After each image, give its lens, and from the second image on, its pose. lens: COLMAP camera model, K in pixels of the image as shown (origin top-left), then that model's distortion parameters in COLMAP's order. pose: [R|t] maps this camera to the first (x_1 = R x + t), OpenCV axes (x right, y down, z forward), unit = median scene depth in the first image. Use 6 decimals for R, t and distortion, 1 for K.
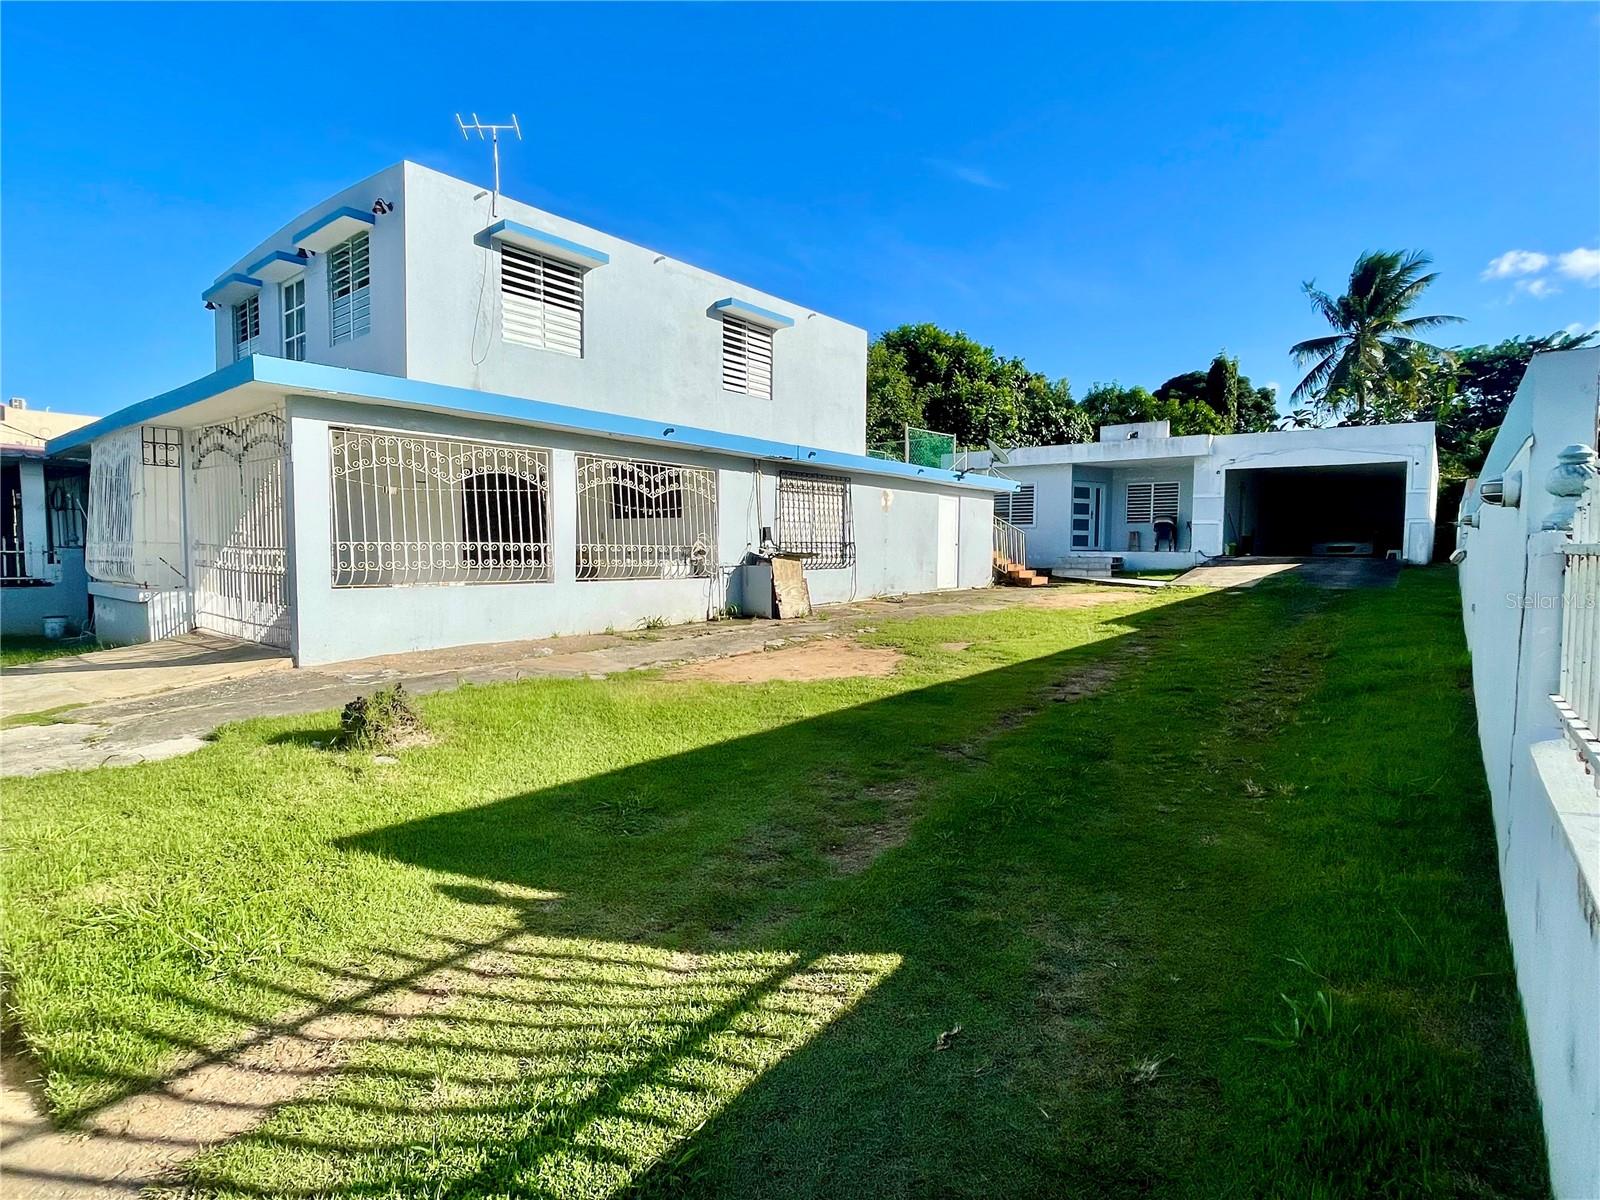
lens RADIAL K [[802.7, 0, 802.0], [0, 802.7, 600.7], [0, 0, 1]] dist [-0.006422, -0.001998]
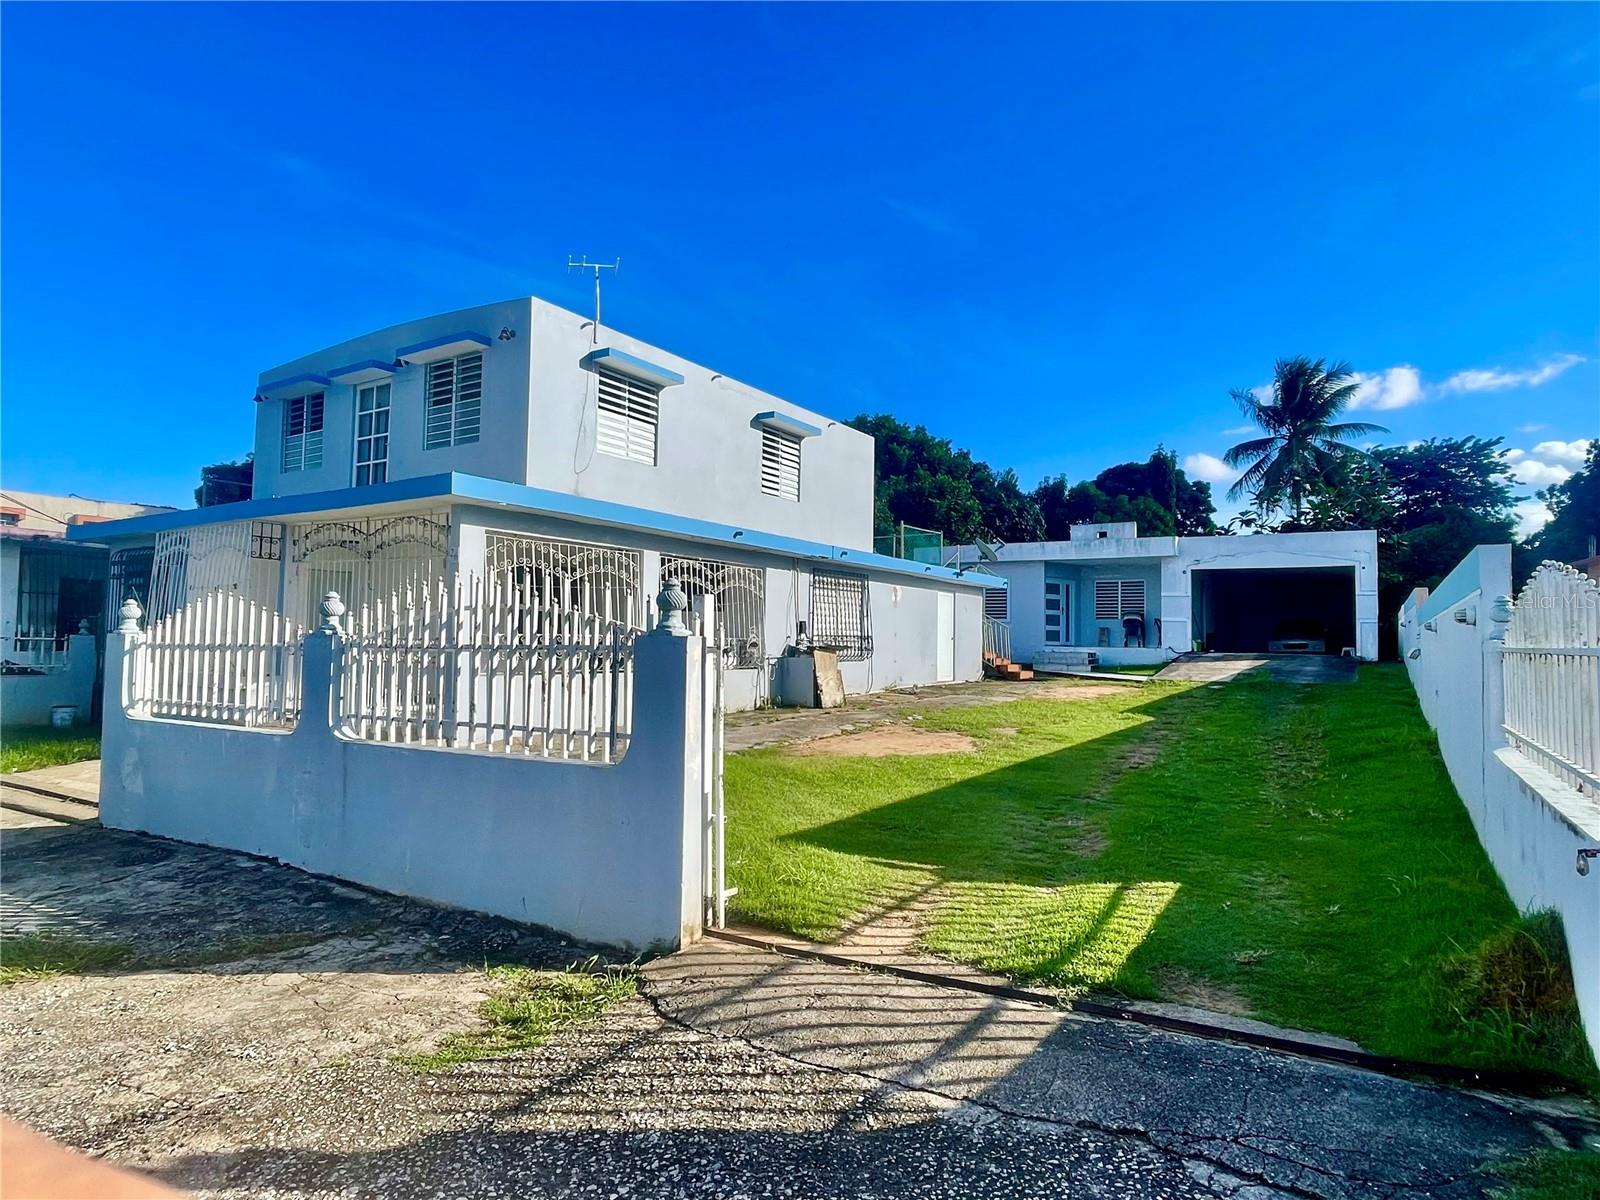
lens RADIAL K [[897.8, 0, 800.9], [0, 897.8, 597.8], [0, 0, 1]] dist [0.001433, -0.005233]
pose [[0.994282, 0.014373, 0.105812, -0.171001], [-0.002470, 0.993730, -0.111776, 0.009833], [-0.106755, 0.110875, 0.988084, -0.174055]]
